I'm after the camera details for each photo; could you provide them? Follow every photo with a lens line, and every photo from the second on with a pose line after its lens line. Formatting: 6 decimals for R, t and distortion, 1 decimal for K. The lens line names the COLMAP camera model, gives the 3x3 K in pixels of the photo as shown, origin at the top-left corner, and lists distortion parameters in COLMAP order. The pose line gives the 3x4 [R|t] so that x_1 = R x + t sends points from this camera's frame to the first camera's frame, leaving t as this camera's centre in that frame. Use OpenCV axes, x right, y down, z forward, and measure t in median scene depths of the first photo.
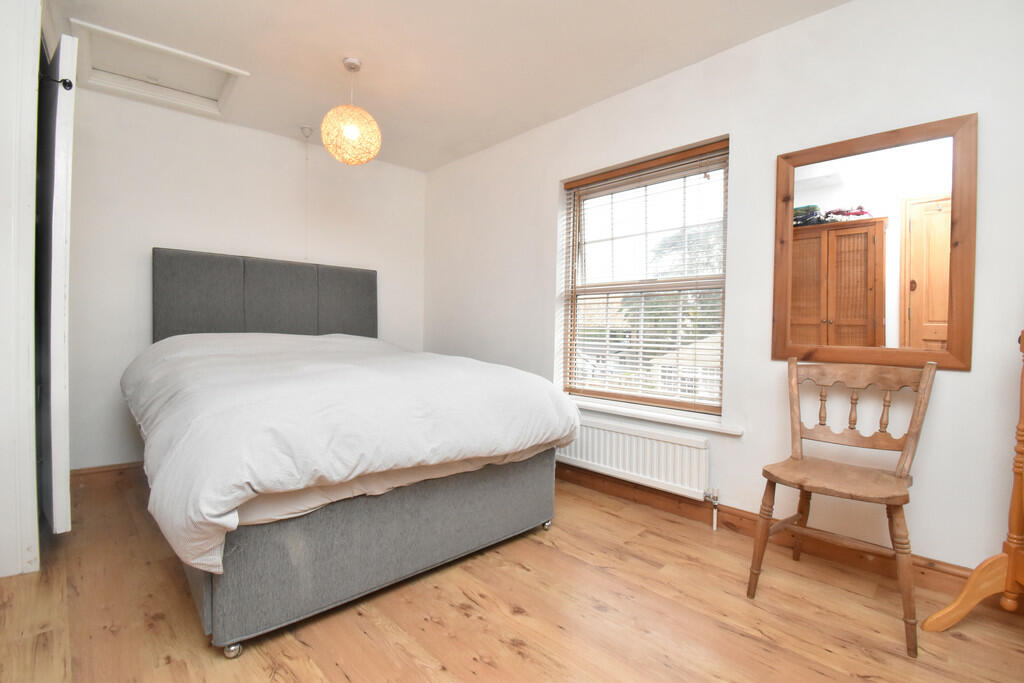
lens RADIAL K [[423.0, 0, 512.0], [0, 423.0, 341.5], [0, 0, 1]] dist [-0.048324, -0.000005]
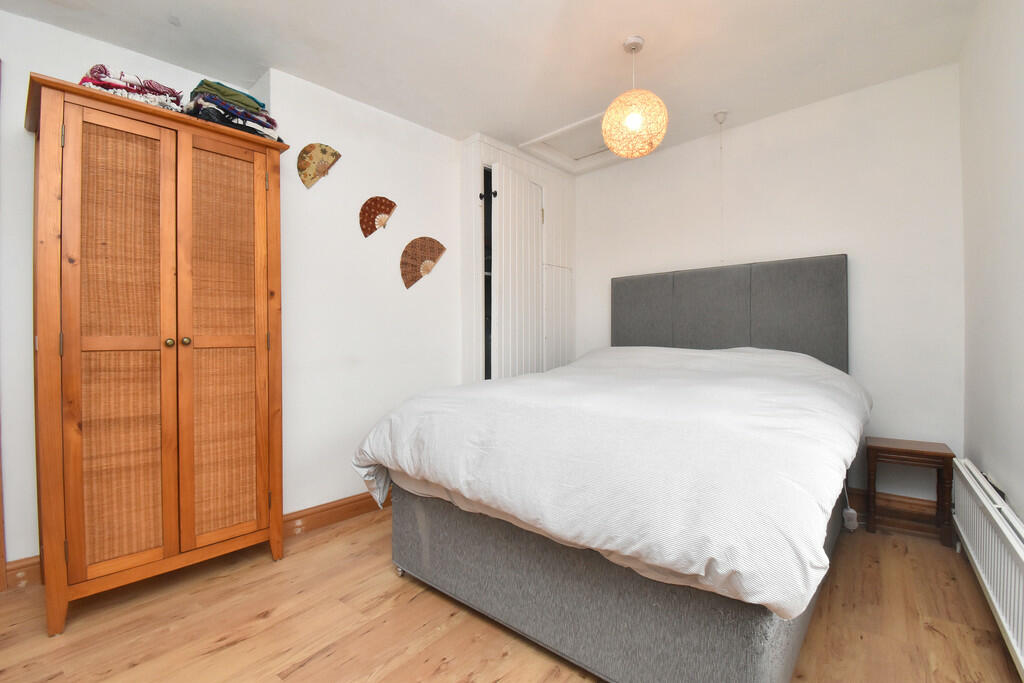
lens RADIAL K [[436.9, 0, 512.0], [0, 436.9, 341.5], [0, 0, 1]] dist [0.002314, 0.000078]
pose [[0.150719, -0.006528, -0.988555, 0.690020], [-0.010061, 0.999916, -0.008137, -0.038830], [0.988526, 0.011173, 0.150640, 0.851175]]
